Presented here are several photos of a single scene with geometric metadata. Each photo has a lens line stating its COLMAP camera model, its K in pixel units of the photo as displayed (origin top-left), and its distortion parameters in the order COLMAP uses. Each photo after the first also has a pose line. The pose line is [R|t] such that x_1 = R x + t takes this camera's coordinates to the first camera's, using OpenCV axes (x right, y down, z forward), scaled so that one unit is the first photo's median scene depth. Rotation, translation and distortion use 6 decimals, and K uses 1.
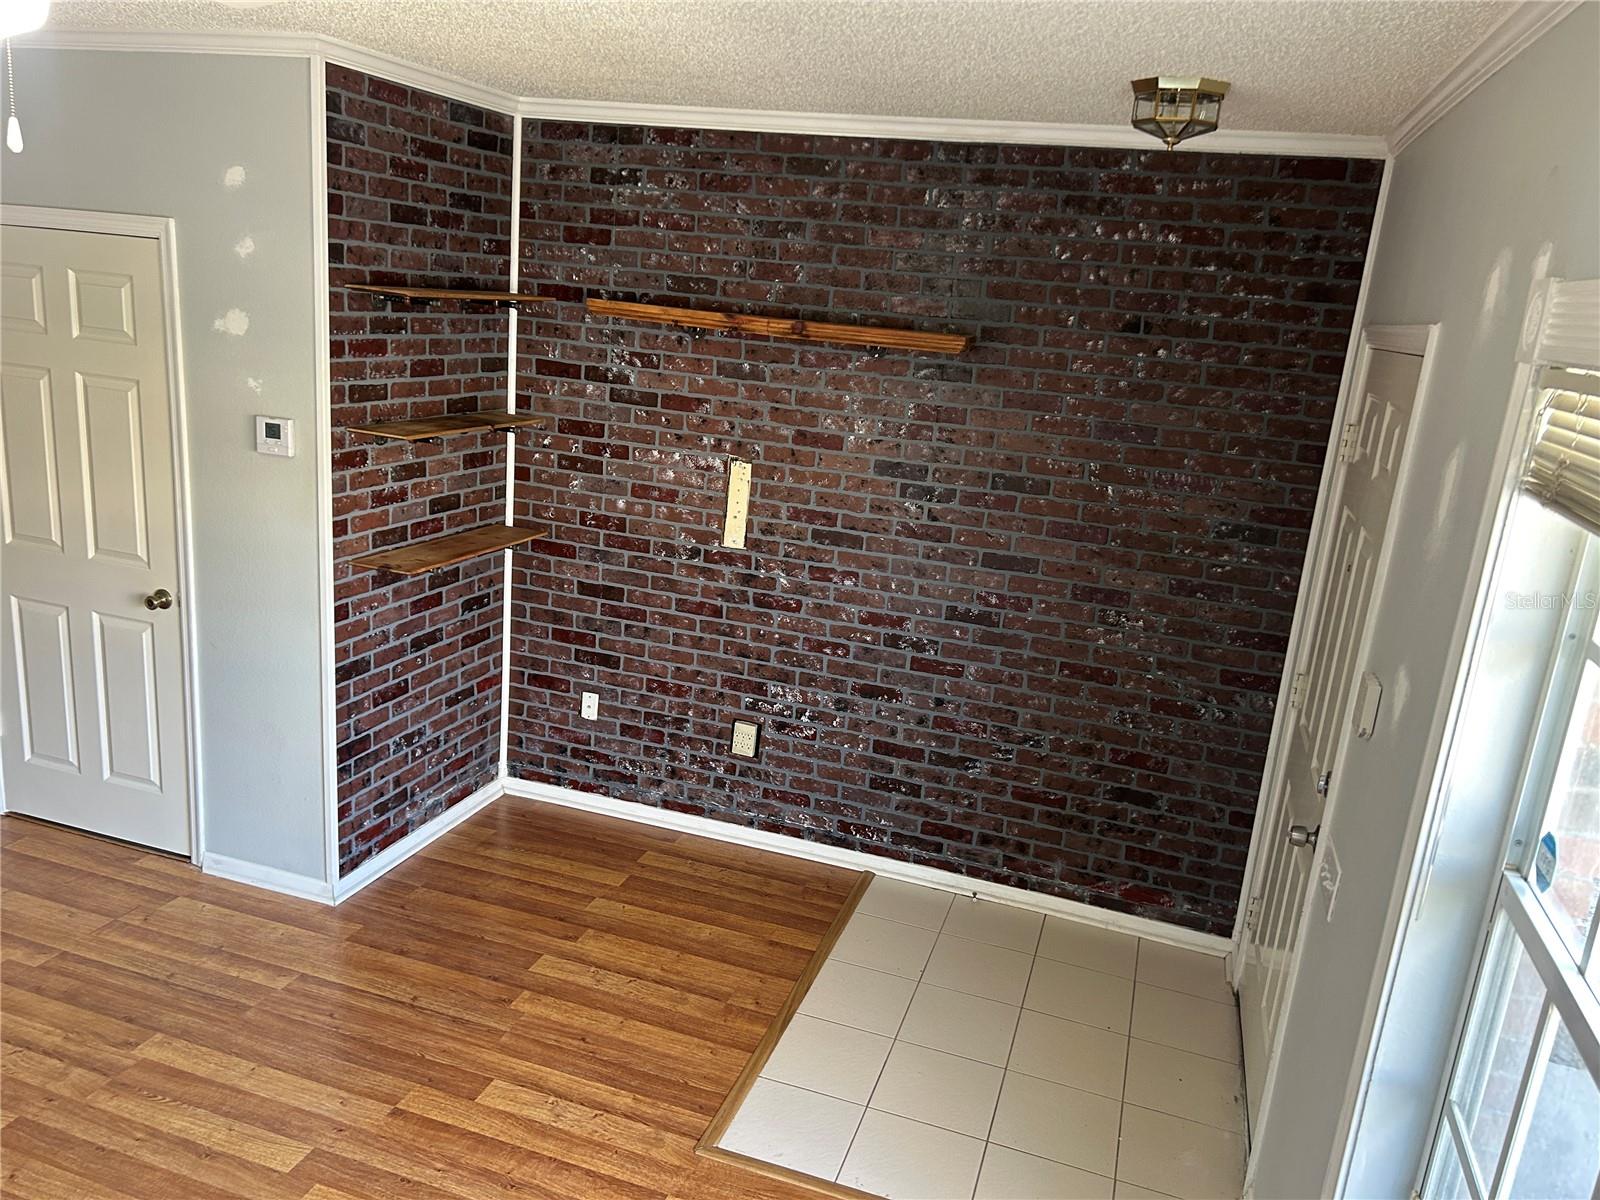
lens RADIAL K [[1199.8, 0, 795.0], [0, 1199.8, 612.8], [0, 0, 1]] dist [0.075533, -0.089210]
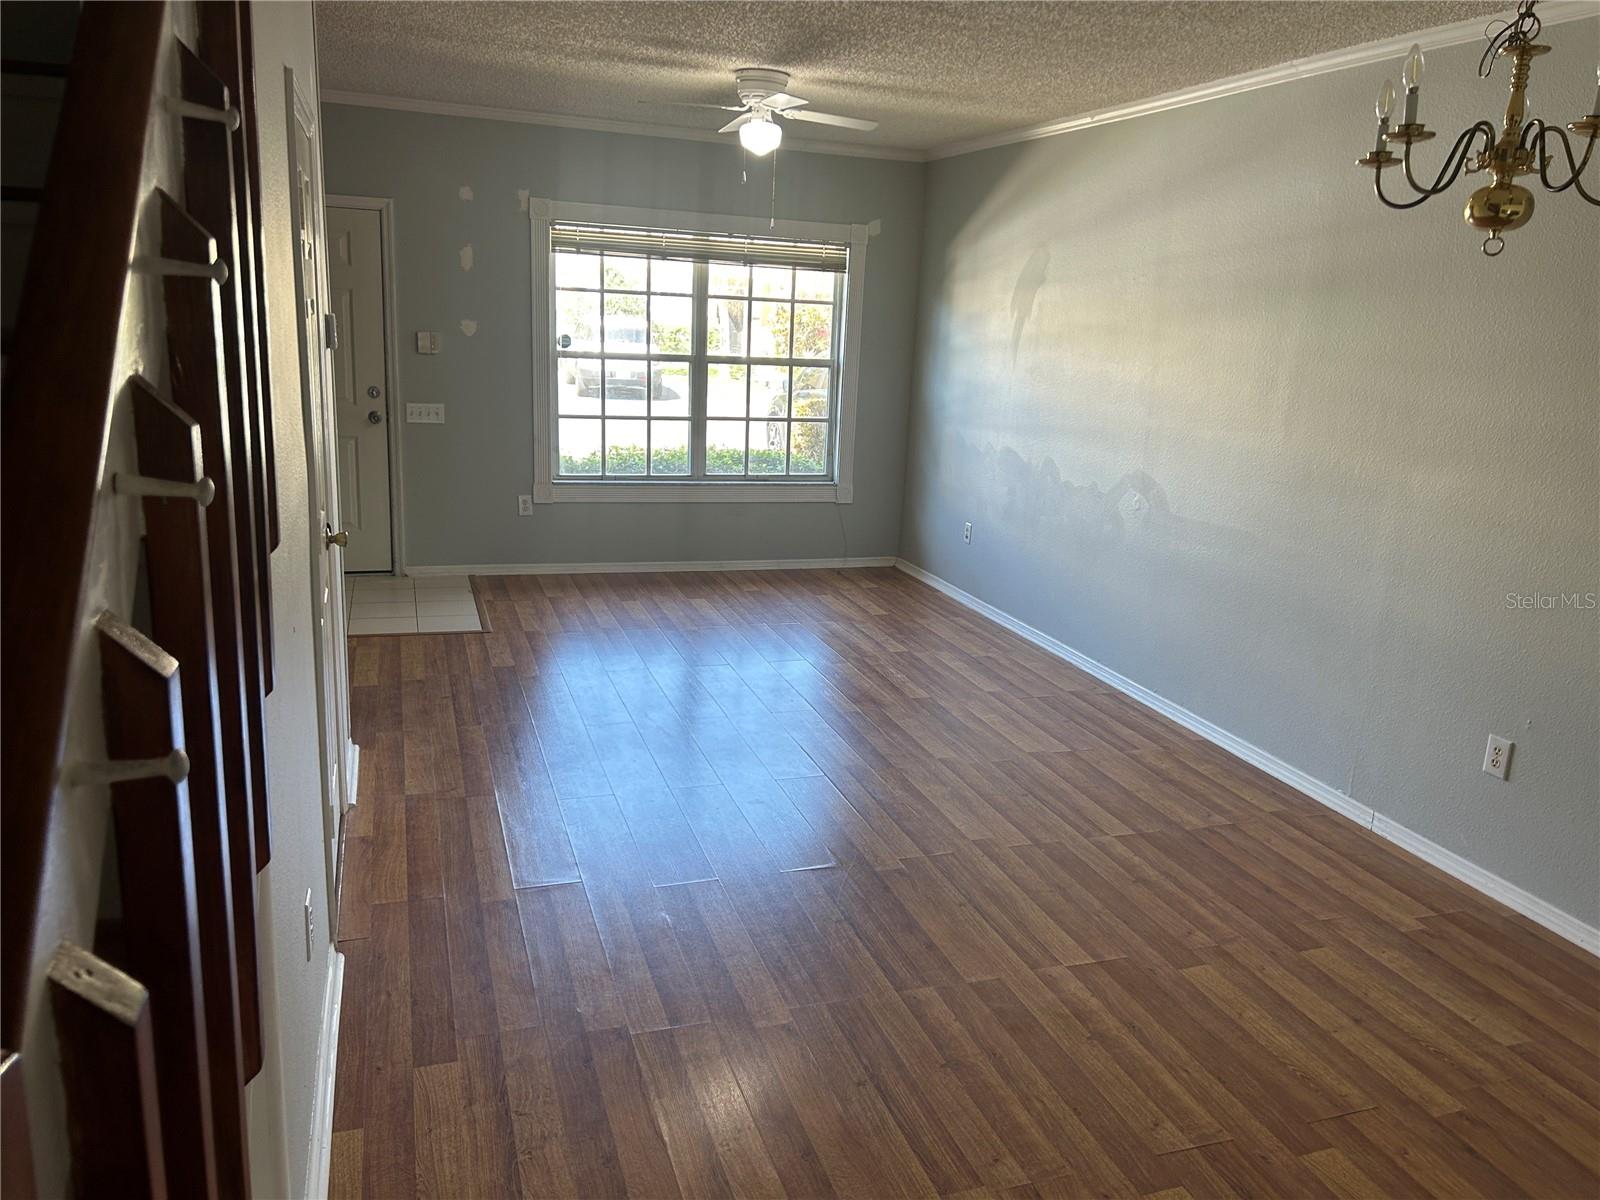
lens RADIAL K [[1199.8, 0, 809.3], [0, 1199.8, 602.0], [0, 0, 1]] dist [0.075533, -0.089210]
pose [[-0.591590, -0.303900, 0.746771, -1.379785], [0.113985, 0.885410, 0.450618, -0.326843], [-0.798141, 0.351701, -0.489160, 1.130214]]
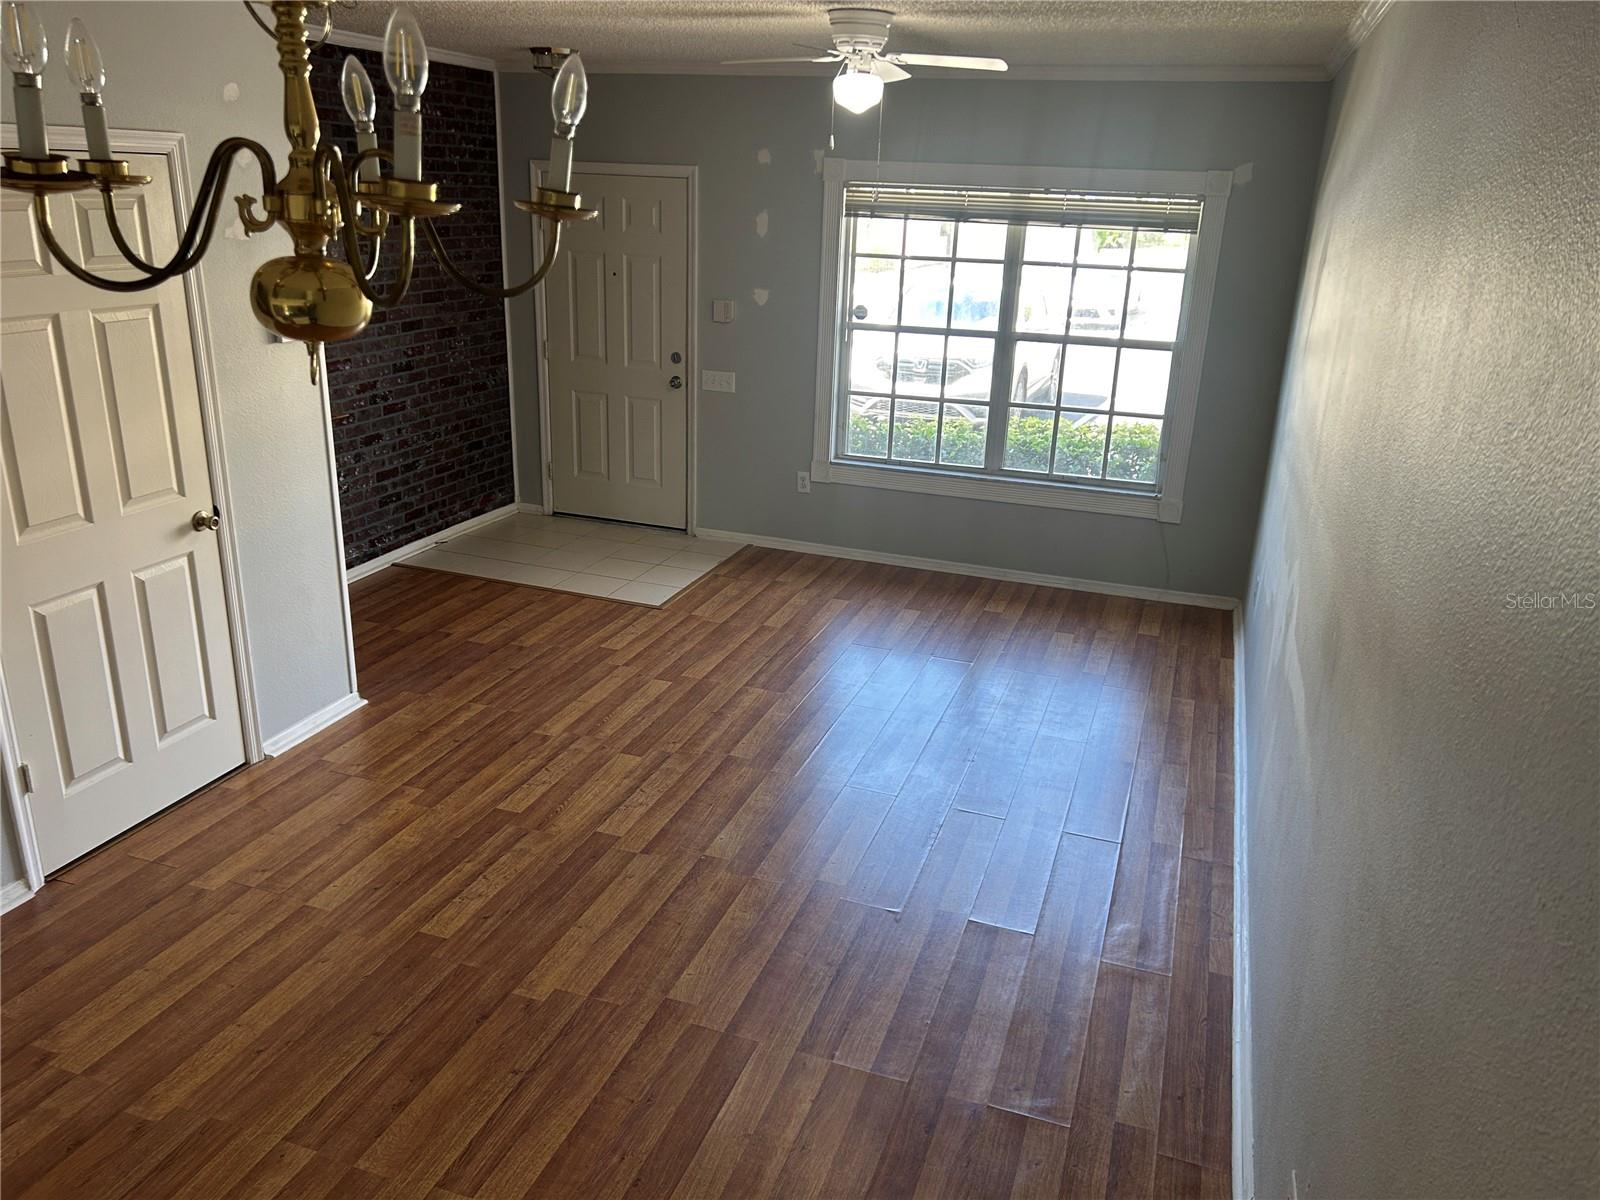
lens RADIAL K [[1199.8, 0, 787.5], [0, 1199.8, 601.2], [0, 0, 1]] dist [0.075533, -0.089210]
pose [[0.027098, -0.405351, 0.913759, -1.401724], [0.231616, 0.891766, 0.388726, -0.221970], [-0.972430, 0.201107, 0.118051, 0.405644]]
